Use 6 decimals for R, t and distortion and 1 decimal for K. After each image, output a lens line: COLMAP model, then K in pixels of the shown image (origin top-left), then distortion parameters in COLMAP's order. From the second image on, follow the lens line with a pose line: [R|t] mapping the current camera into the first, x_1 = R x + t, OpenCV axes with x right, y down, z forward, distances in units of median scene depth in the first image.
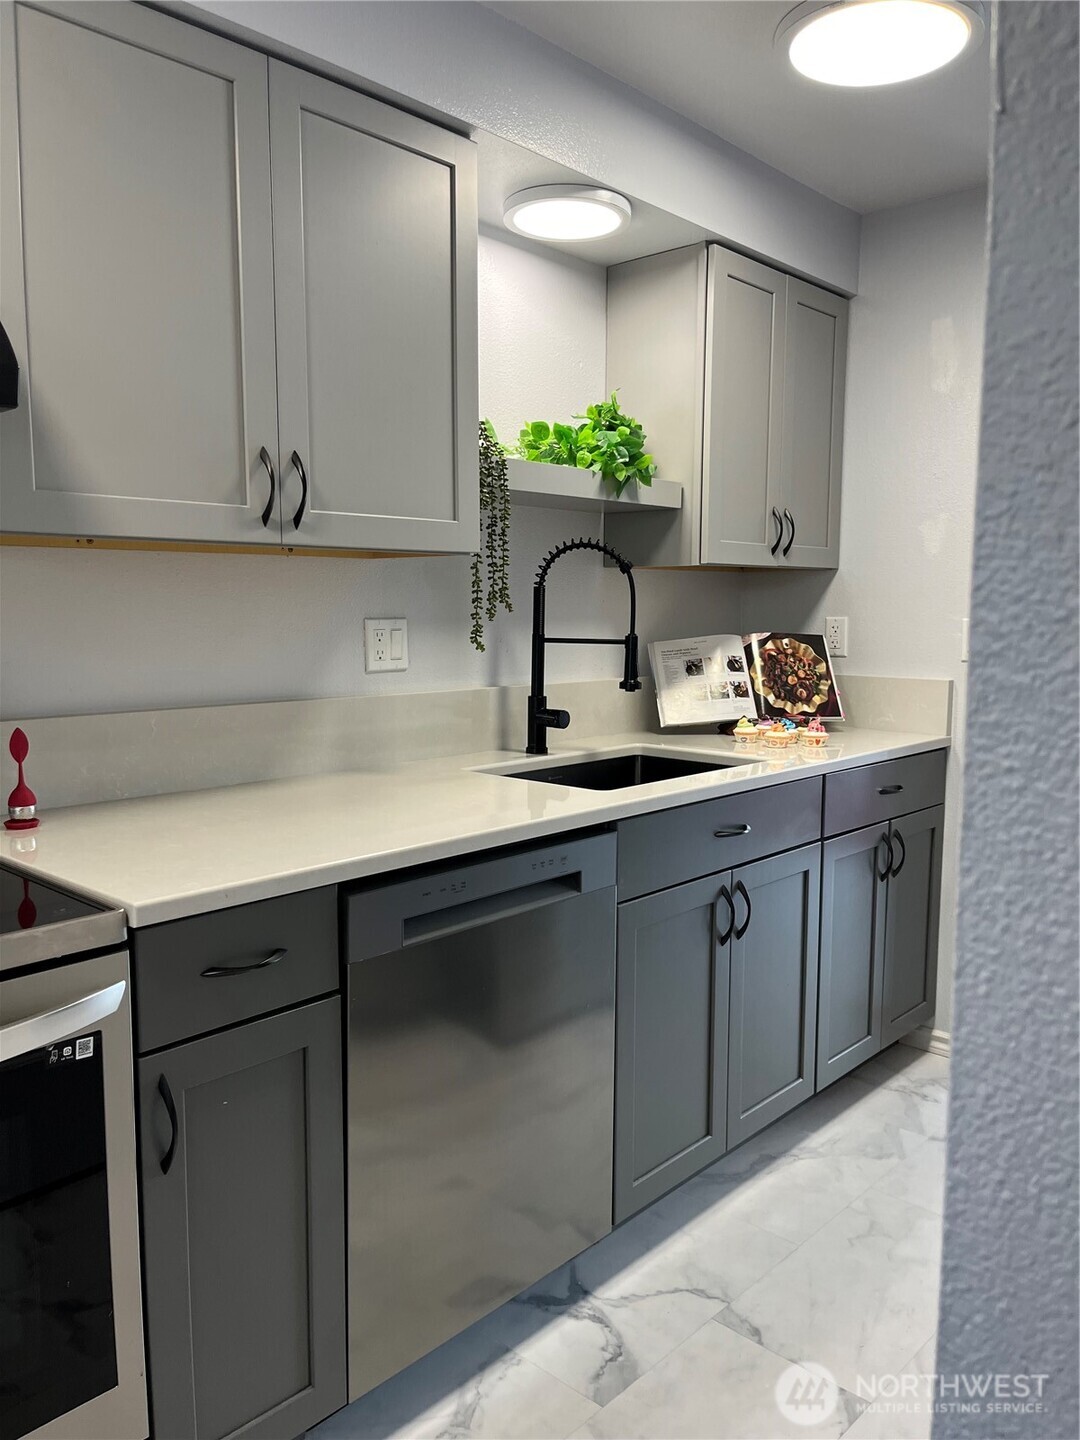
lens RADIAL K [[1090.4, 0, 539.1], [0, 1090.4, 729.7], [0, 0, 1]] dist [0.055681, -0.069423]
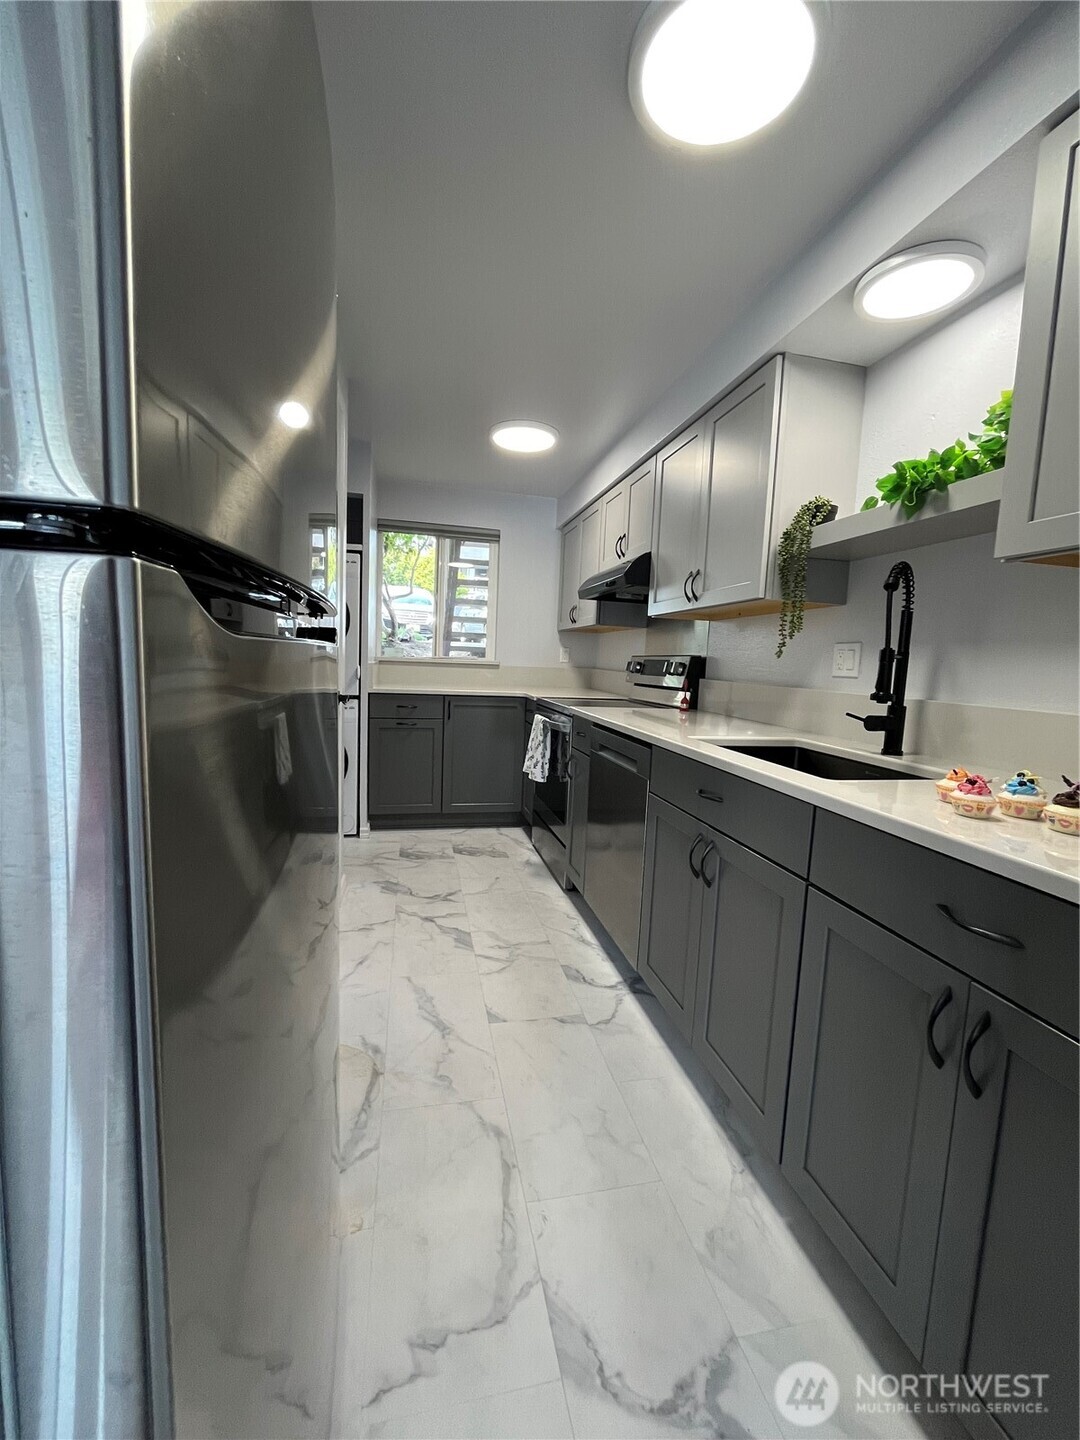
lens RADIAL K [[576.6, 0, 542.8], [0, 576.6, 720.4], [0, 0, 1]] dist [-0.003492, -0.000173]
pose [[-0.562301, 0.060005, -0.824753, 0.827184], [-0.141167, 0.975758, 0.167237, -0.075136], [0.814794, 0.210466, -0.540199, 1.184495]]
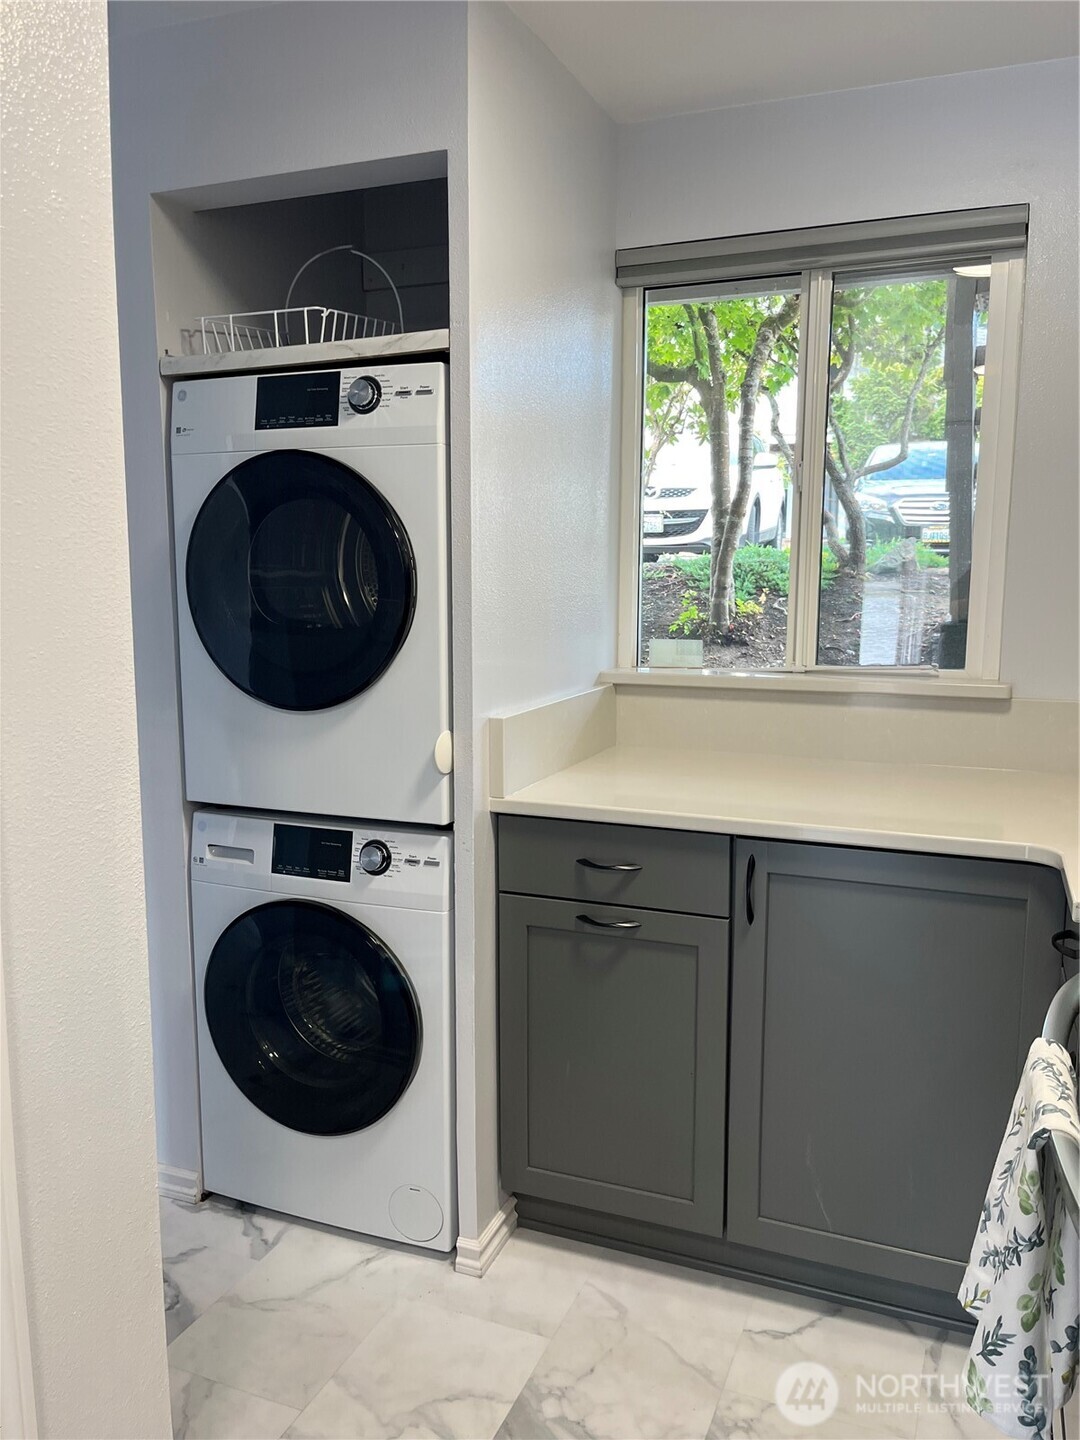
lens RADIAL K [[1090.4, 0, 550.1], [0, 1090.4, 725.2], [0, 0, 1]] dist [0.055681, -0.069423]
pose [[-0.933905, 0.041958, -0.355050, 0.071031], [-0.049576, 0.968298, 0.244829, -0.119422], [0.354066, 0.246249, -0.902219, 0.764635]]
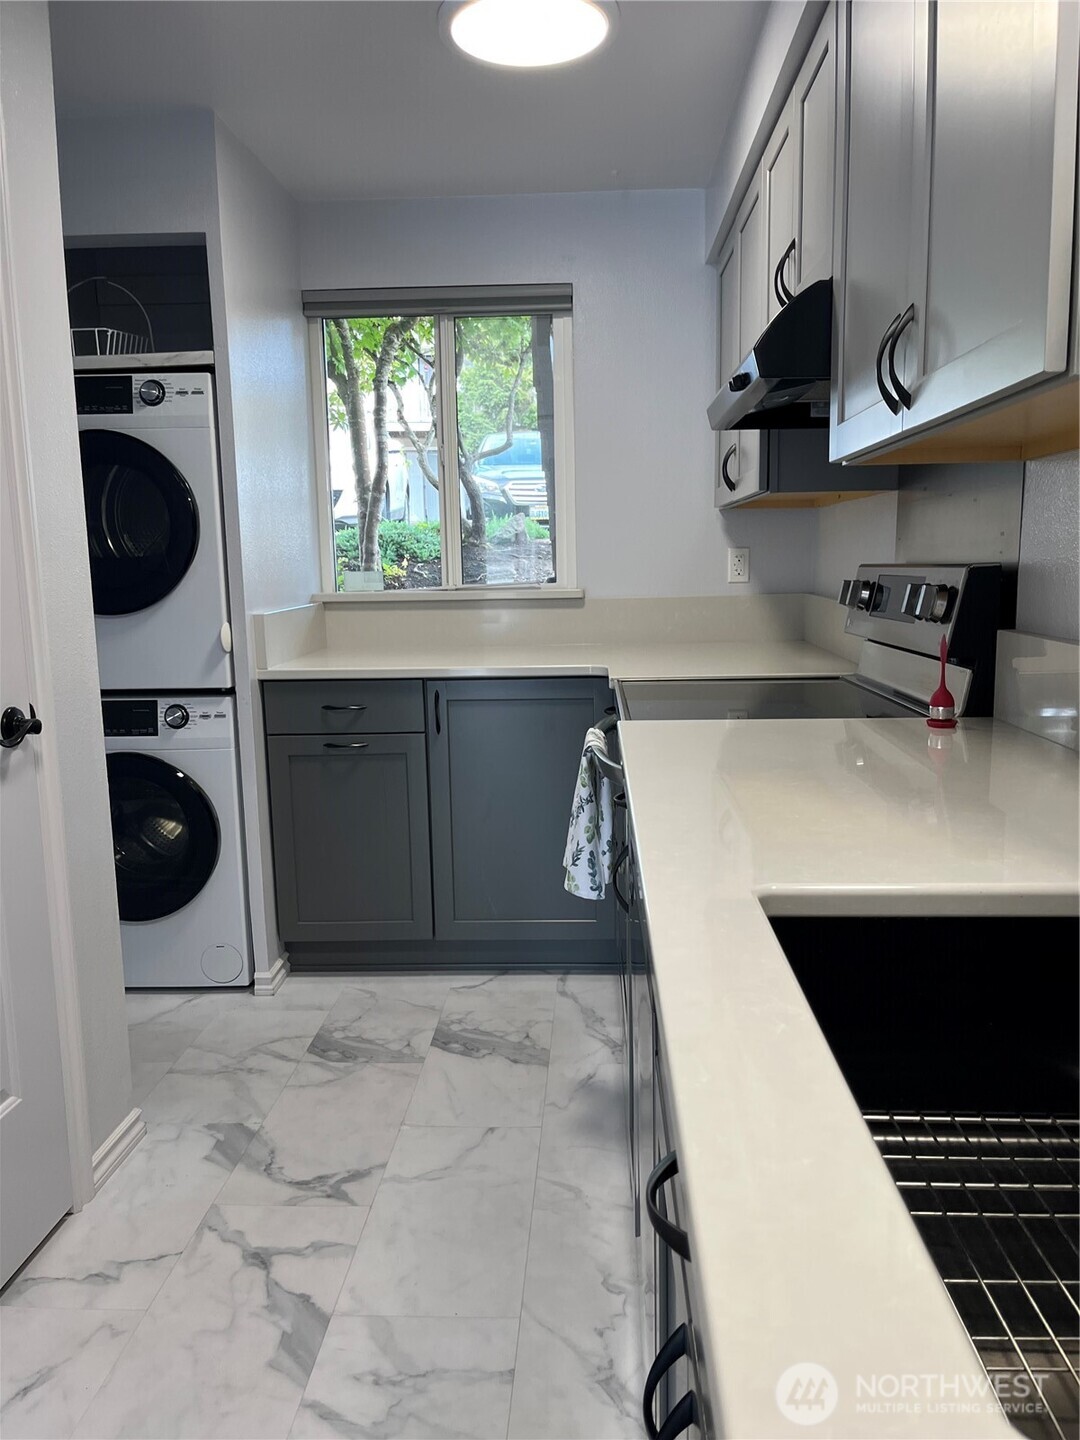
lens RADIAL K [[1090.4, 0, 553.4], [0, 1090.4, 725.9], [0, 0, 1]] dist [0.055681, -0.069423]
pose [[-0.760794, 0.109789, -0.639639, 0.391418], [-0.060362, 0.969345, 0.238176, -0.110394], [0.646180, 0.219812, -0.730845, 1.176658]]
